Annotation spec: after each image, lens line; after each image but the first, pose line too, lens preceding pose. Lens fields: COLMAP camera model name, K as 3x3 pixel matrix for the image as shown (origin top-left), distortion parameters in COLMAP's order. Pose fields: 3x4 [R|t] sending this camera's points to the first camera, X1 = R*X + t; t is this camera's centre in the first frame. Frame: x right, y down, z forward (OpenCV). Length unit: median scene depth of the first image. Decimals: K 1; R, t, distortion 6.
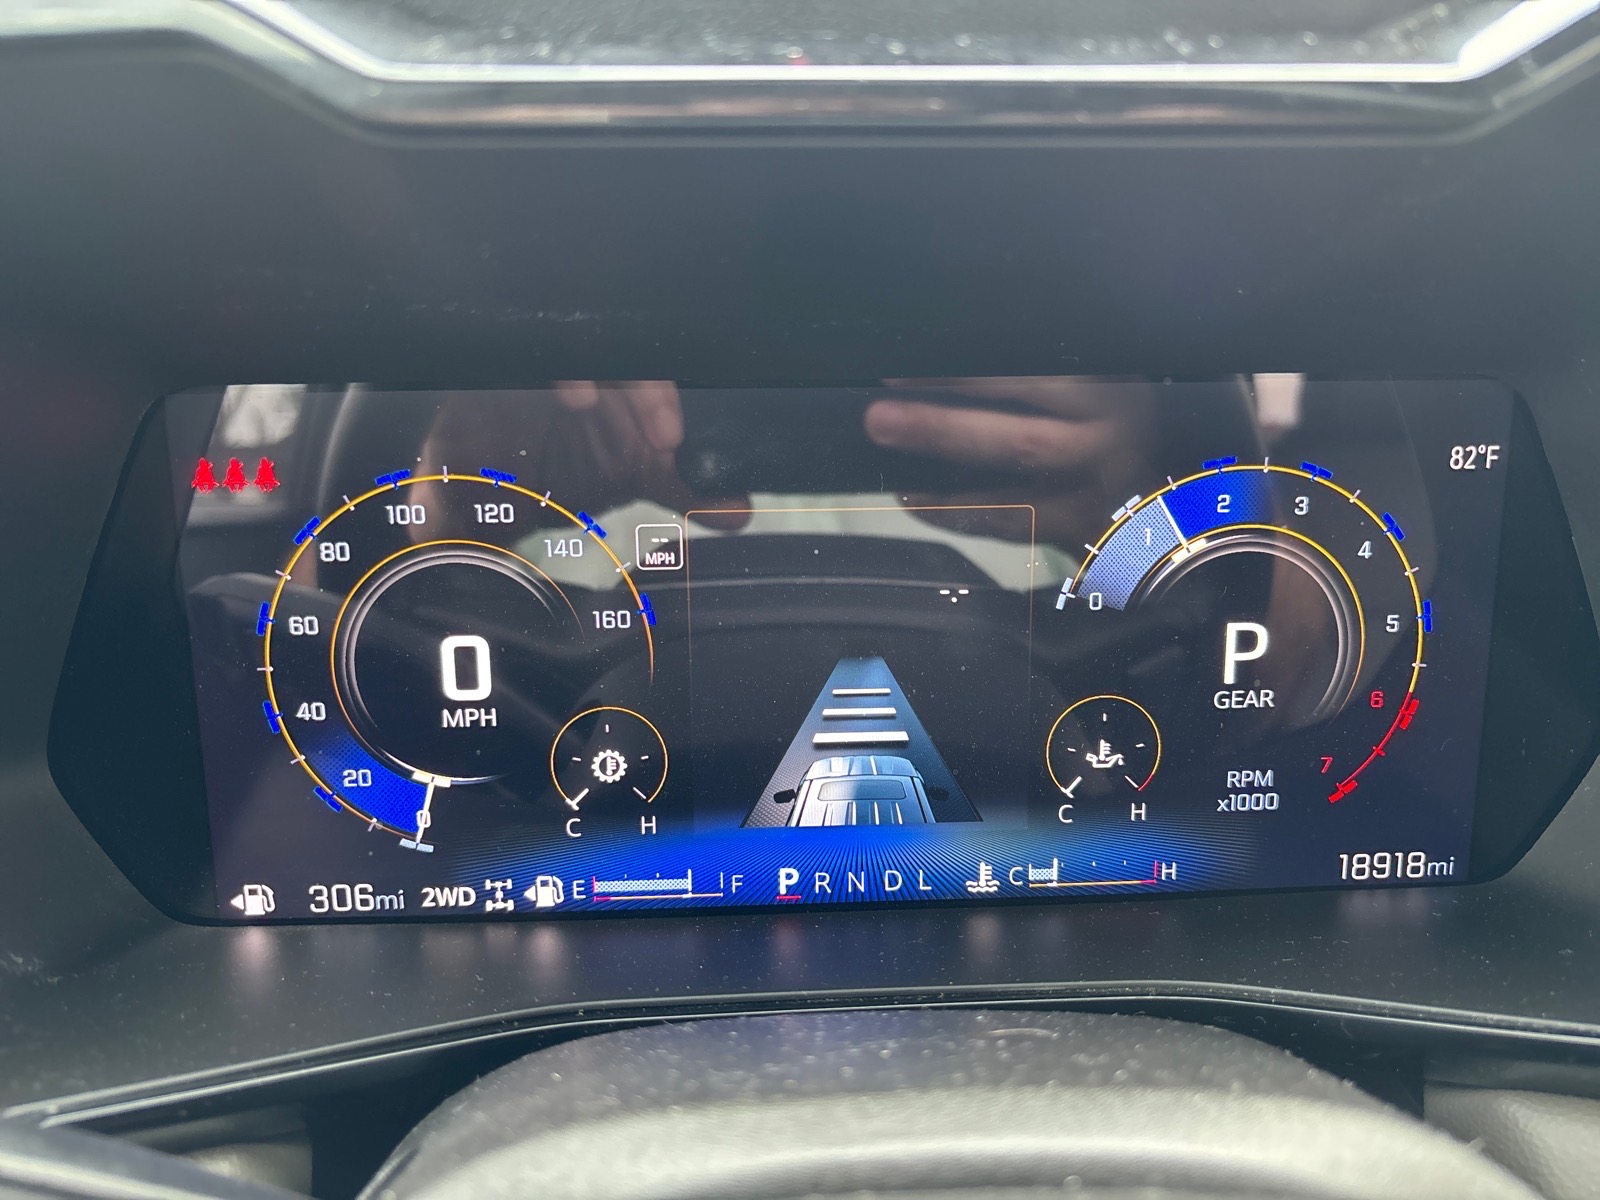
lens RADIAL K [[1203.7, 0, 788.7], [0, 1203.7, 604.9], [0, 0, 1]] dist [0.005946, -0.036376]
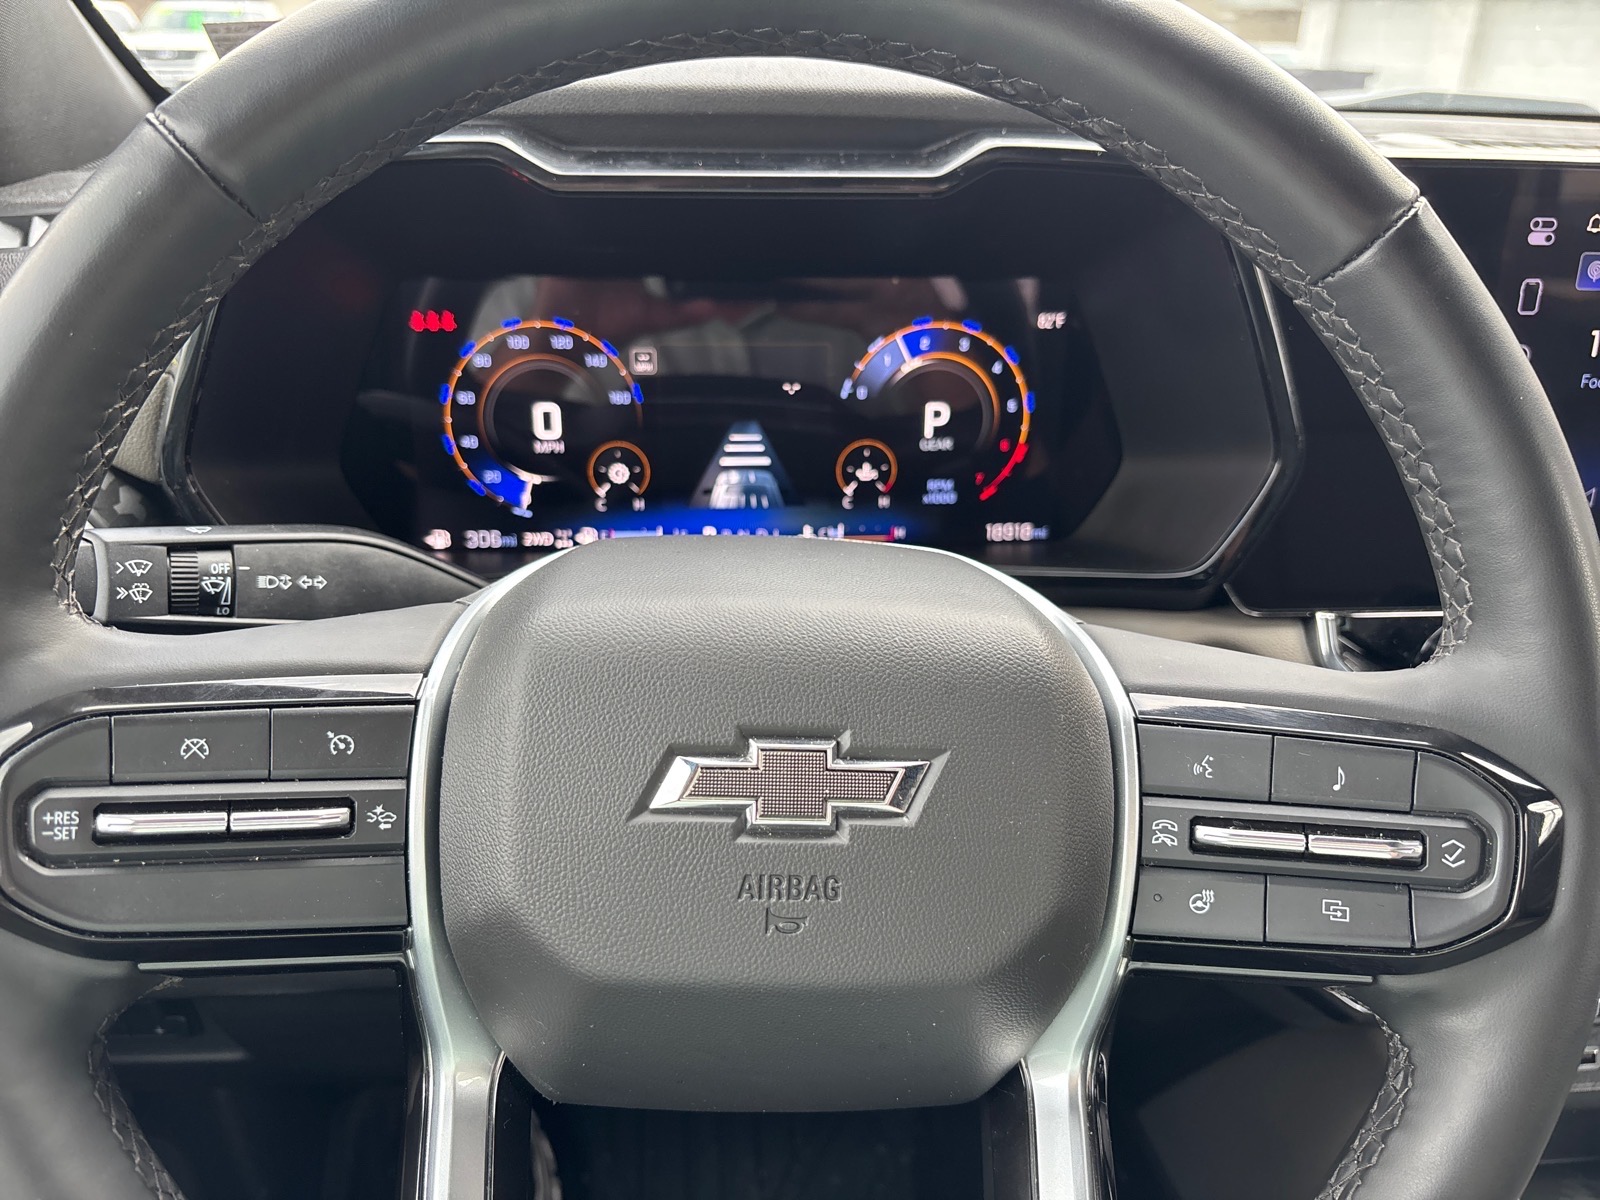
lens RADIAL K [[1203.7, 0, 791.4], [0, 1203.7, 653.7], [0, 0, 1]] dist [0.005946, -0.036376]
pose [[0.999158, 0.005371, 0.040673, 0.057414], [-0.011110, 0.989774, 0.142208, 0.141937], [-0.039493, -0.142540, 0.989001, -1.031866]]
